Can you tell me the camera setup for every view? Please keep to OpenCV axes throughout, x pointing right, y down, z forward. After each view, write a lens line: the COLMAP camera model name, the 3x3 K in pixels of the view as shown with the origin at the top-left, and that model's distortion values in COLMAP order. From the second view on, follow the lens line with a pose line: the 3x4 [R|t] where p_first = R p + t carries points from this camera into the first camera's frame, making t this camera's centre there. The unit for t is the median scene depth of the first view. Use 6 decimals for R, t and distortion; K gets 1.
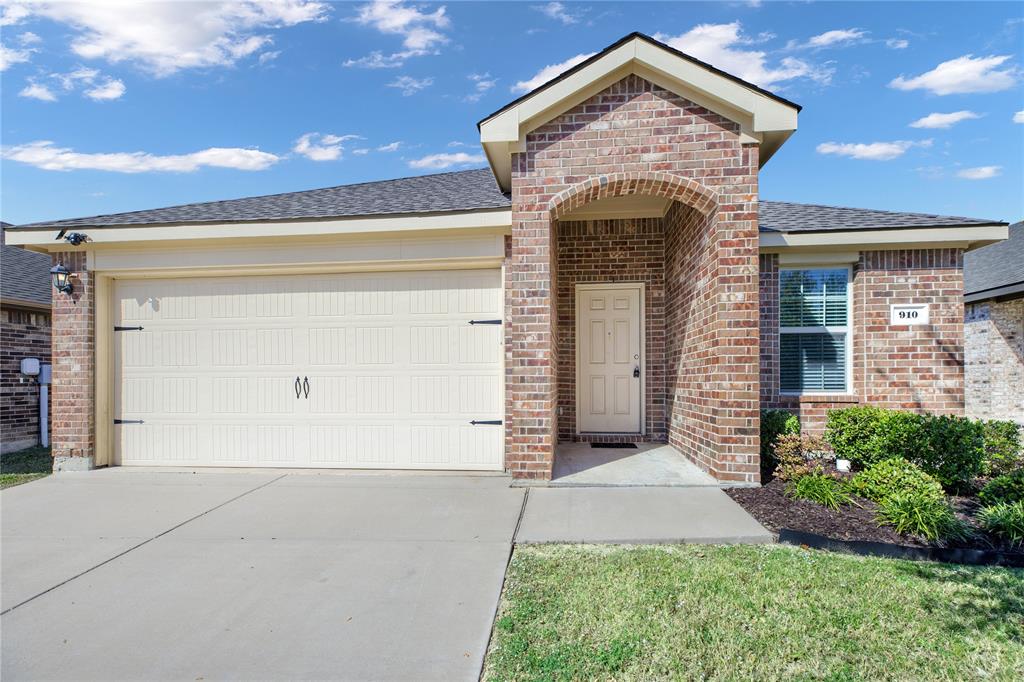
lens RADIAL K [[475.5, 0, 510.3], [0, 475.5, 326.6], [0, 0, 1]] dist [0.002055, -0.000200]
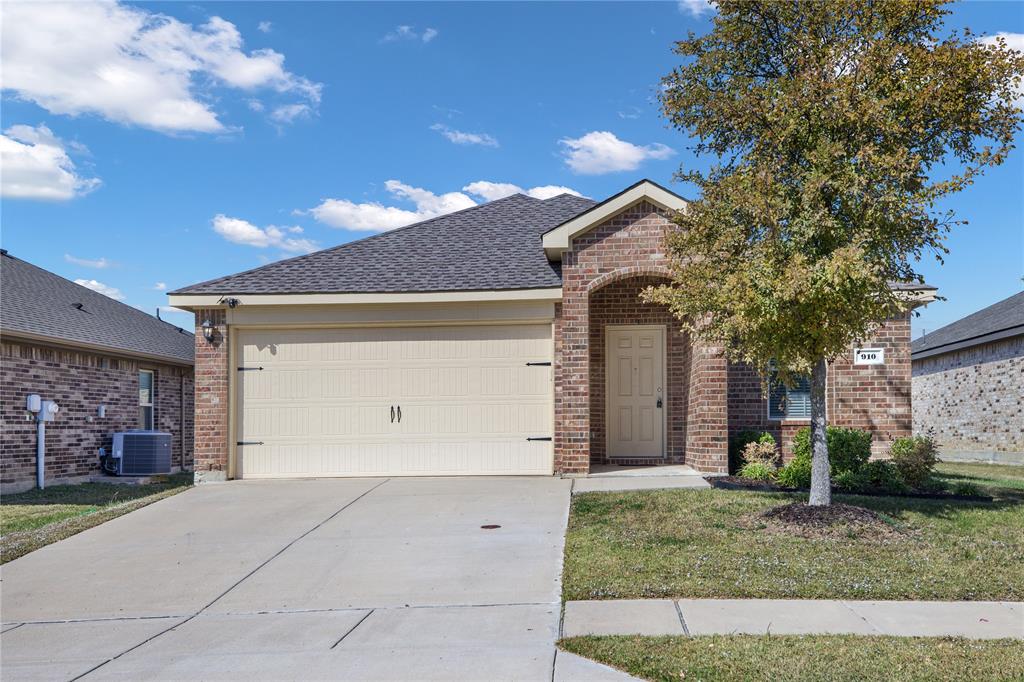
lens RADIAL K [[976.1, 0, 511.1], [0, 976.1, 349.9], [0, 0, 1]] dist [0.175336, 0.002806]
pose [[0.999178, -0.001664, 0.040508, -0.229239], [0.000688, 0.999709, 0.024104, -0.110454], [-0.040536, -0.024057, 0.998888, -1.662255]]
